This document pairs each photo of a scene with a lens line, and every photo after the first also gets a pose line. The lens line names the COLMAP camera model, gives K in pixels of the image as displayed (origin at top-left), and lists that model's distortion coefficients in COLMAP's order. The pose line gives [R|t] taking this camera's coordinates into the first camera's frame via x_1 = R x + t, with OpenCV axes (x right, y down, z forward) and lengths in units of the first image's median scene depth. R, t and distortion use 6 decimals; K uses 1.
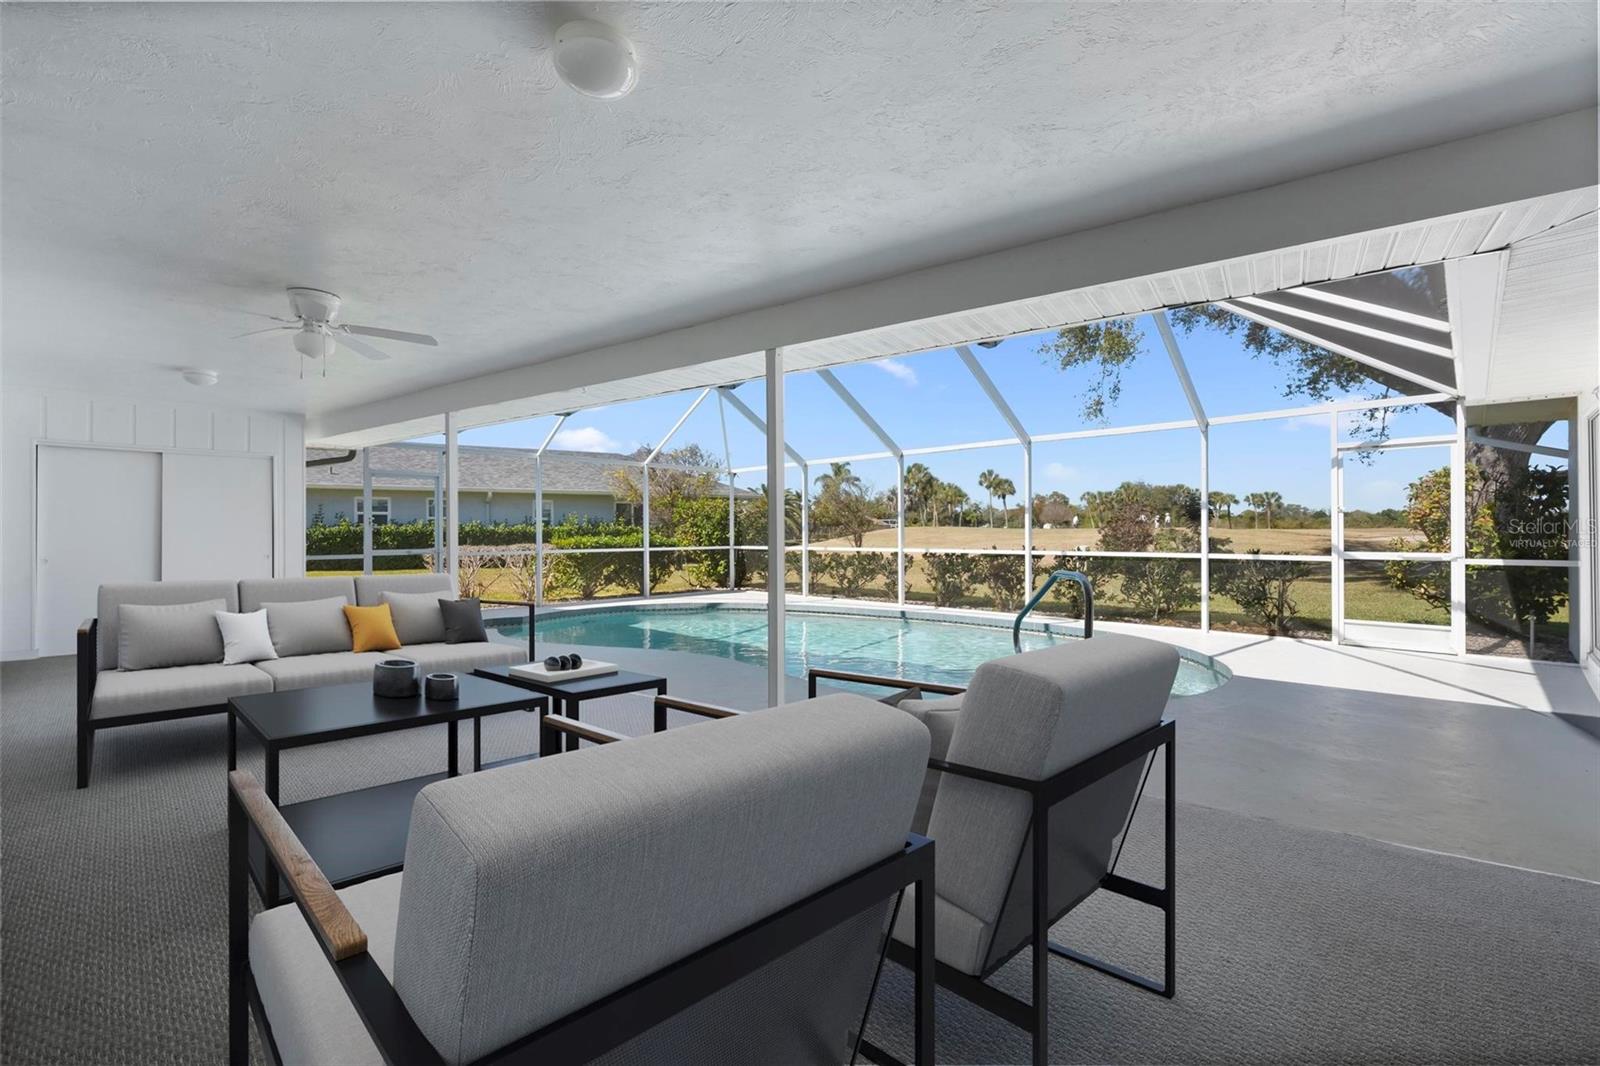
lens RADIAL K [[679.5, 0, 804.4], [0, 679.5, 537.0], [0, 0, 1]] dist [0.000148, -0.000119]
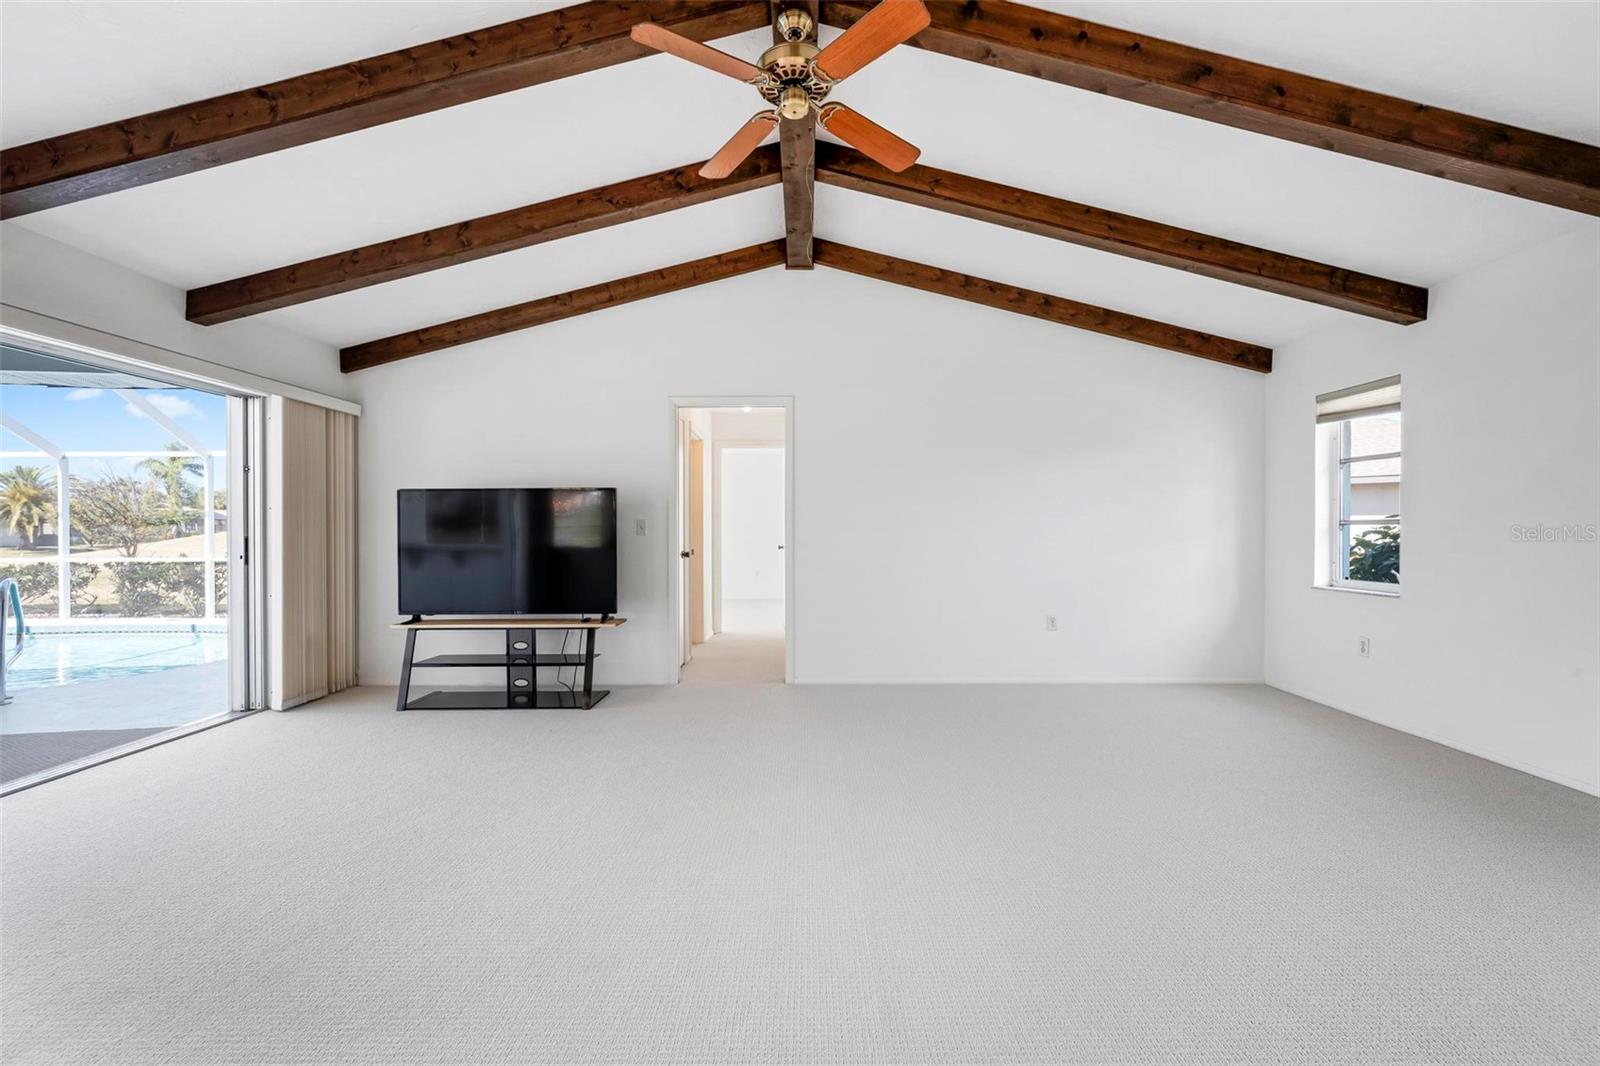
lens RADIAL K [[675.5, 0, 802.2], [0, 675.5, 533.1], [0, 0, 1]] dist [0.000056, -0.000081]
pose [[0.718950, 0.001004, 0.695061, 0.173593], [0.004315, 0.999973, -0.005908, -0.005473], [-0.695049, 0.007246, 0.718926, -0.267010]]
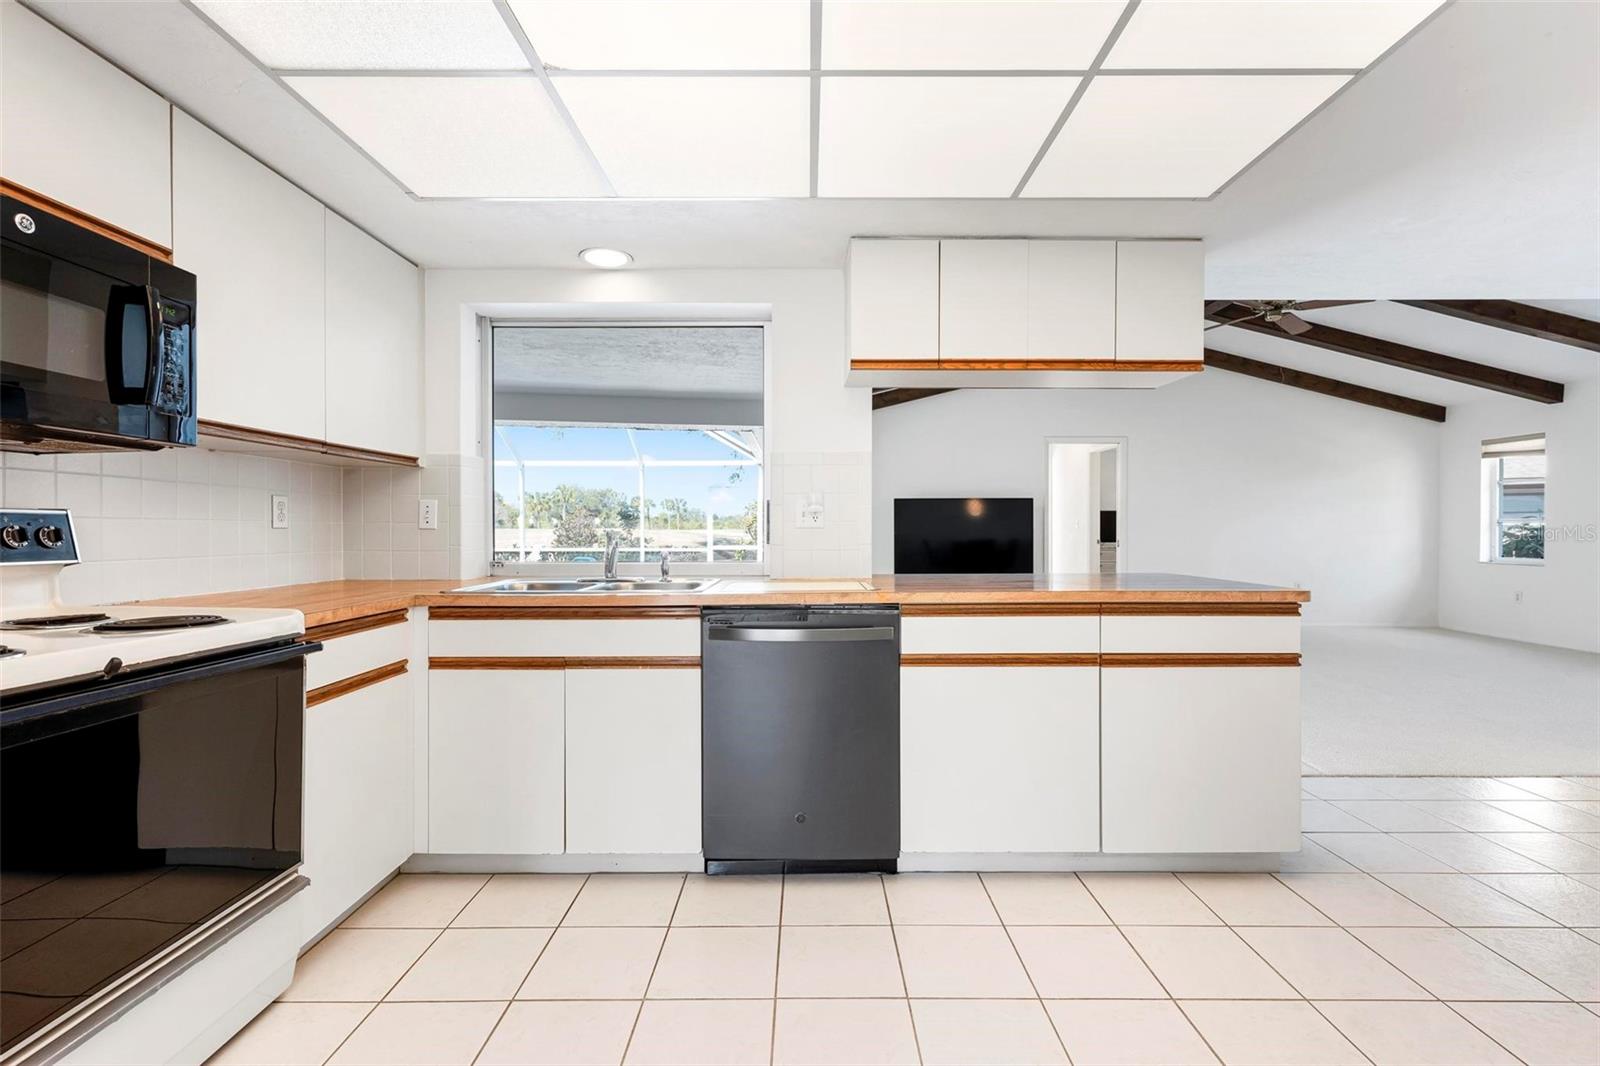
lens RADIAL K [[713.8, 0, 797.7], [0, 713.8, 534.9], [0, 0, 1]] dist [0.000856, -0.000131]
pose [[0.720967, -0.000176, 0.692969, -0.161169], [0.001878, 0.999997, -0.001701, -0.001119], [-0.692967, 0.002528, 0.720965, -0.237557]]
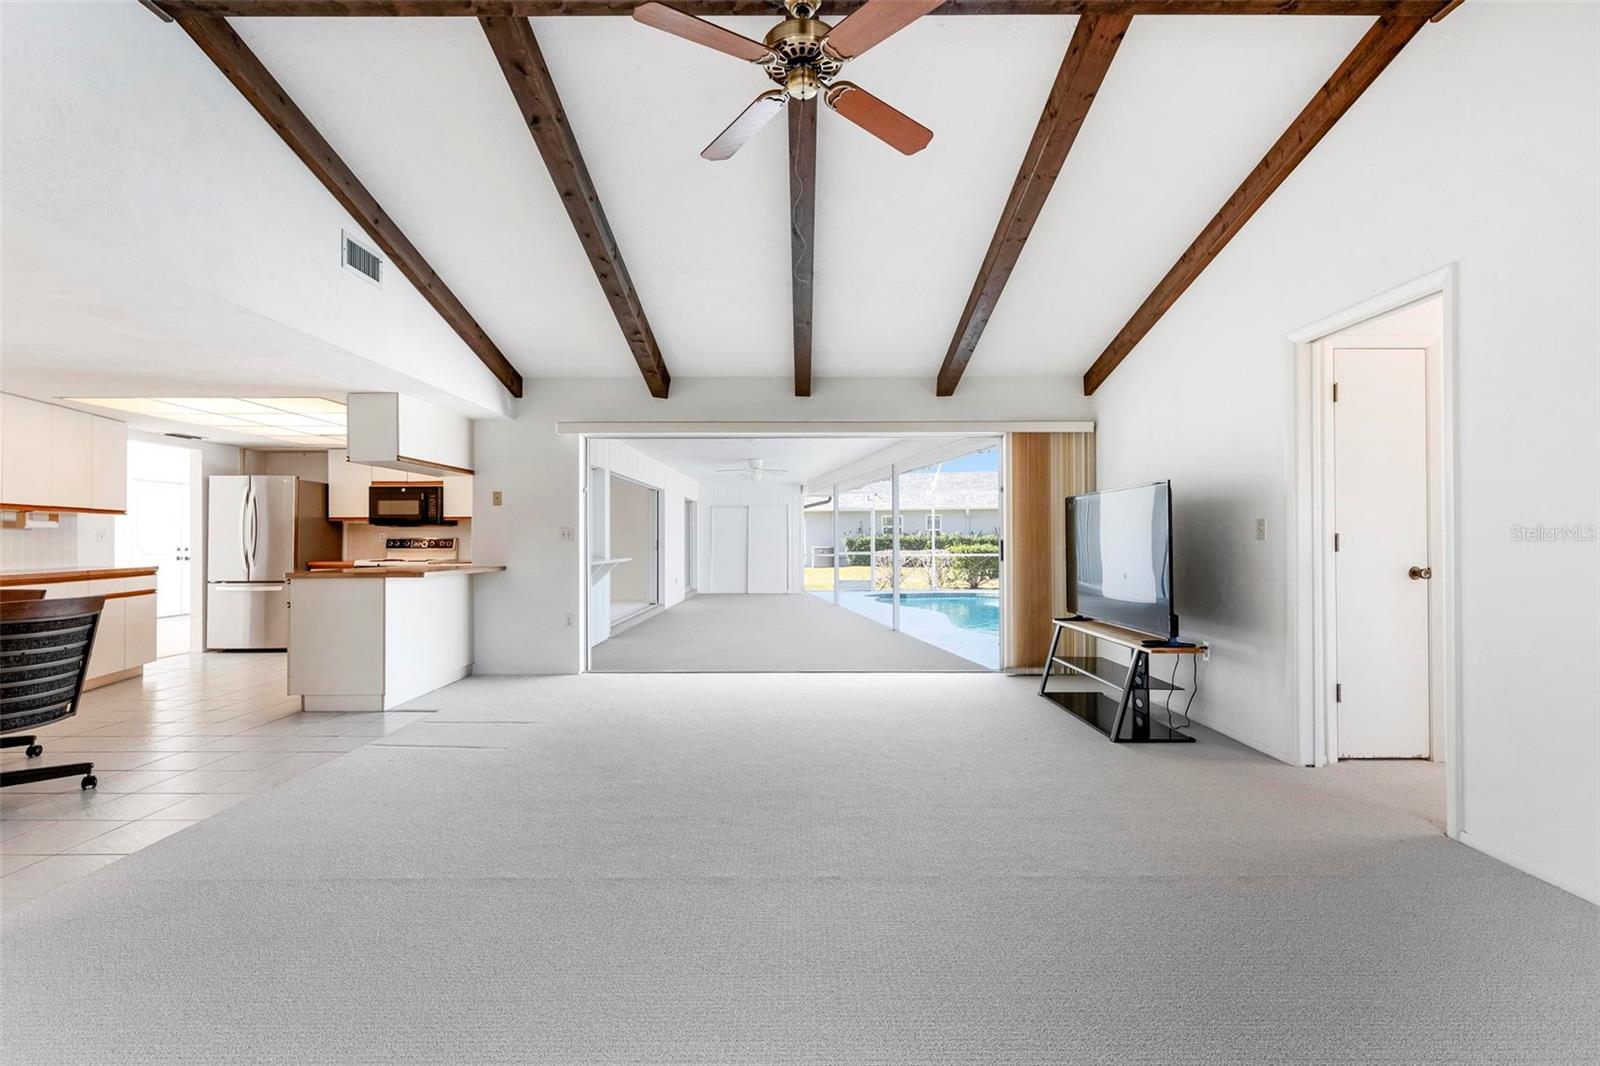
lens RADIAL K [[713.8, 0, 797.7], [0, 713.8, 534.9], [0, 0, 1]] dist [0.000856, -0.000131]
pose [[0.697284, -0.000877, -0.716794, 0.426828], [-0.007586, 0.999934, -0.008602, -0.005217], [0.716755, 0.011436, 0.697232, -0.262854]]
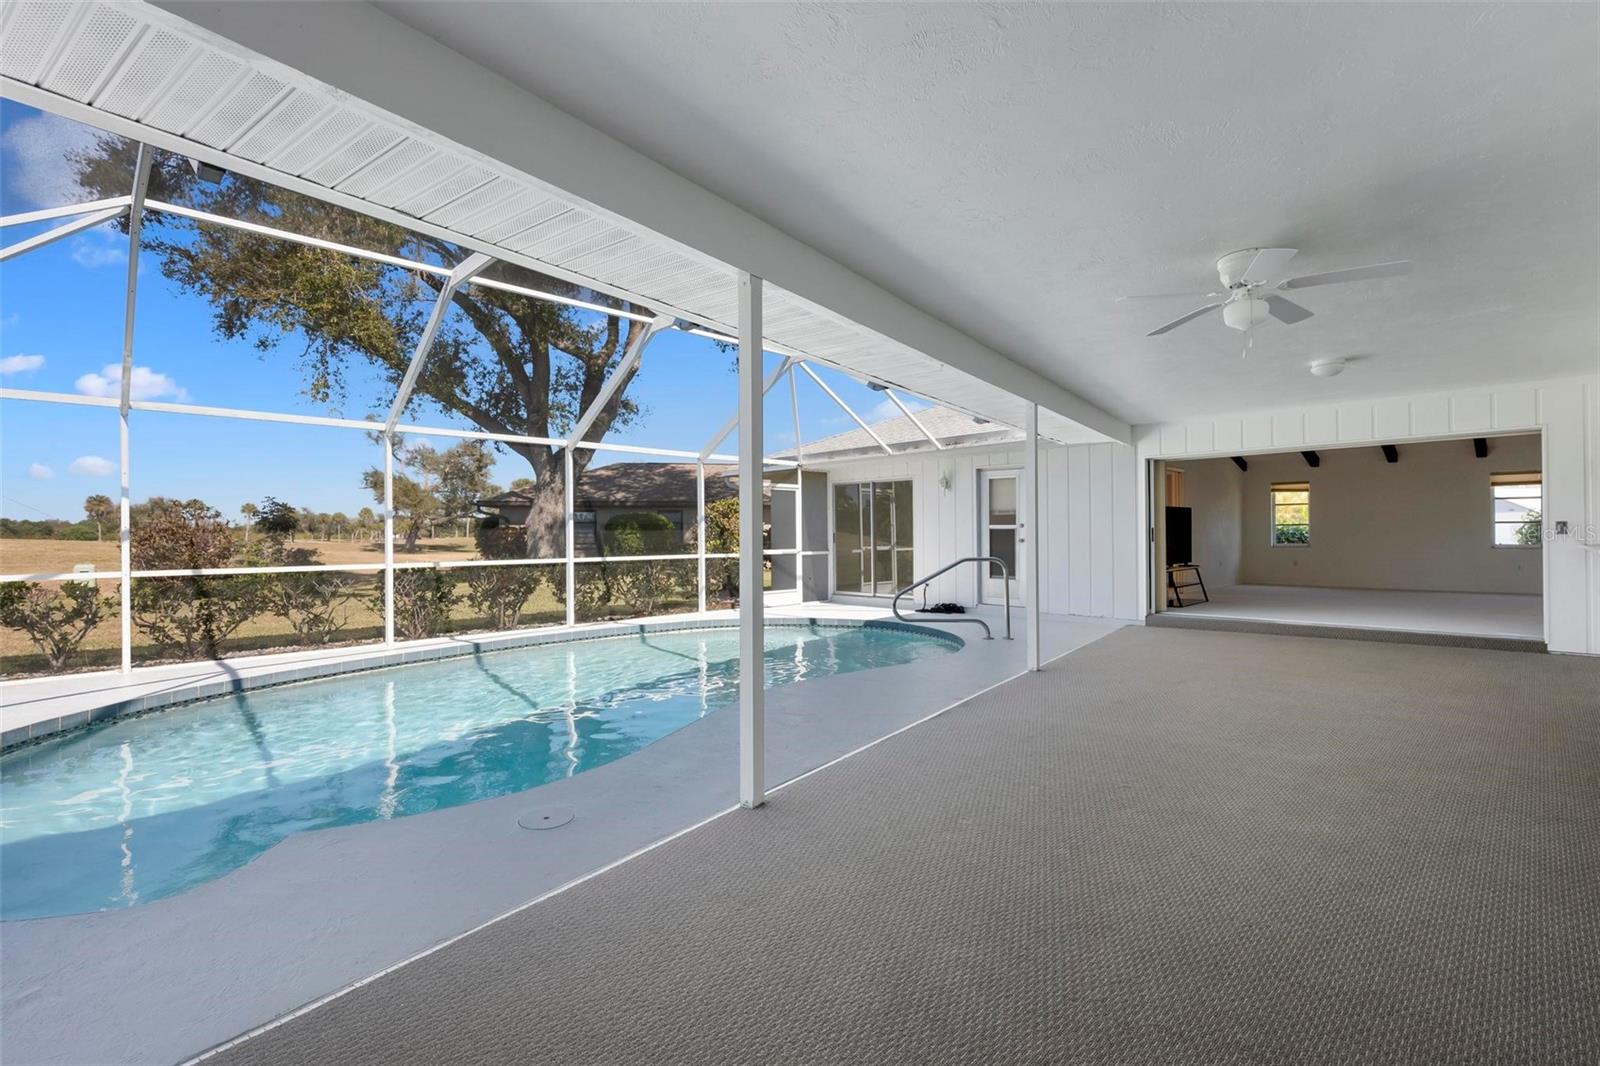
lens RADIAL K [[736.2, 0, 801.3], [0, 736.2, 531.9], [0, 0, 1]] dist [0.003070, -0.000586]
pose [[0.015420, 0.009821, 0.999833, -0.467471], [0.016250, 0.999817, -0.010071, -0.000903], [-0.999749, 0.016403, 0.015258, 0.436183]]
